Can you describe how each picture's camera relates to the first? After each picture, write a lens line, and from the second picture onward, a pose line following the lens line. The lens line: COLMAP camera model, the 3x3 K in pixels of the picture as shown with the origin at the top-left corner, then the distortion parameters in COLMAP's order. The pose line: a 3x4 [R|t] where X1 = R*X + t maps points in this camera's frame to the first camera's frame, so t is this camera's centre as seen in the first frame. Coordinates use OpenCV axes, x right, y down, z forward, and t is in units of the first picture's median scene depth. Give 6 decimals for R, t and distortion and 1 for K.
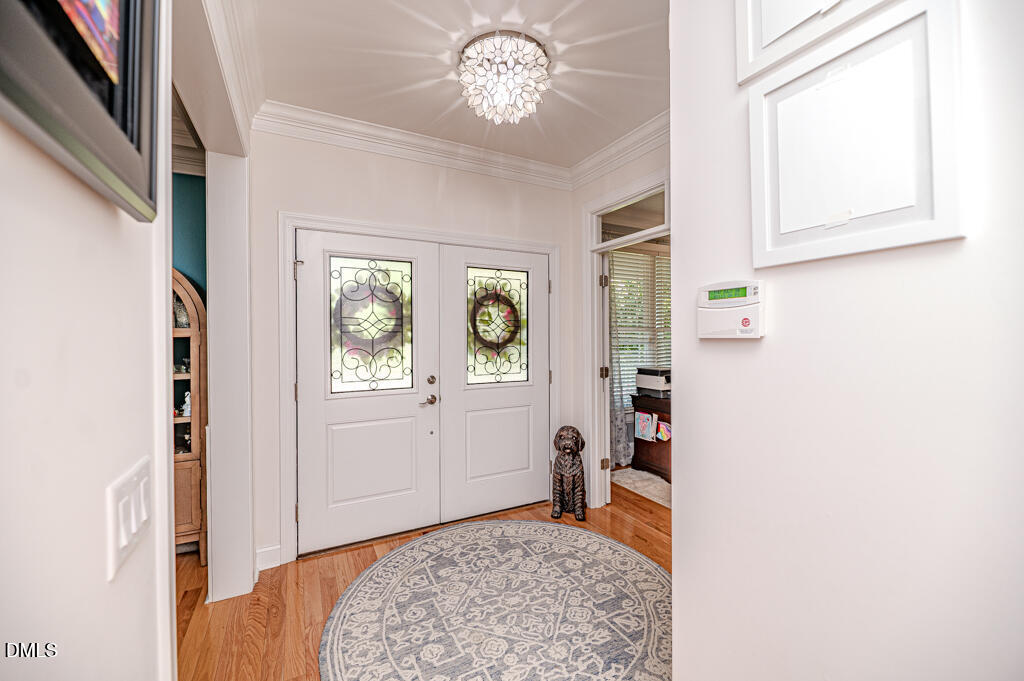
lens RADIAL K [[411.3, 0, 510.1], [0, 411.3, 338.4], [0, 0, 1]] dist [-0.001322, -0.002315]
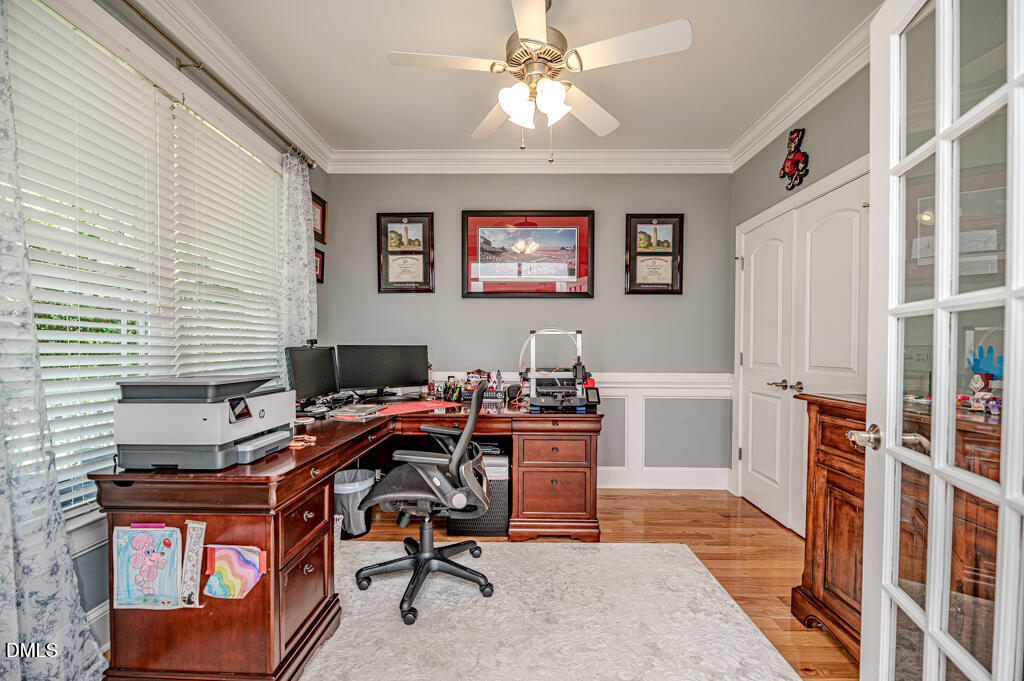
lens RADIAL K [[411.3, 0, 509.5], [0, 411.3, 359.3], [0, 0, 1]] dist [-0.001322, -0.002315]
pose [[0.485036, -0.020476, 0.874254, 0.196177], [-0.003519, 0.999672, 0.025366, 0.049026], [-0.874487, -0.015380, 0.484805, 0.637683]]
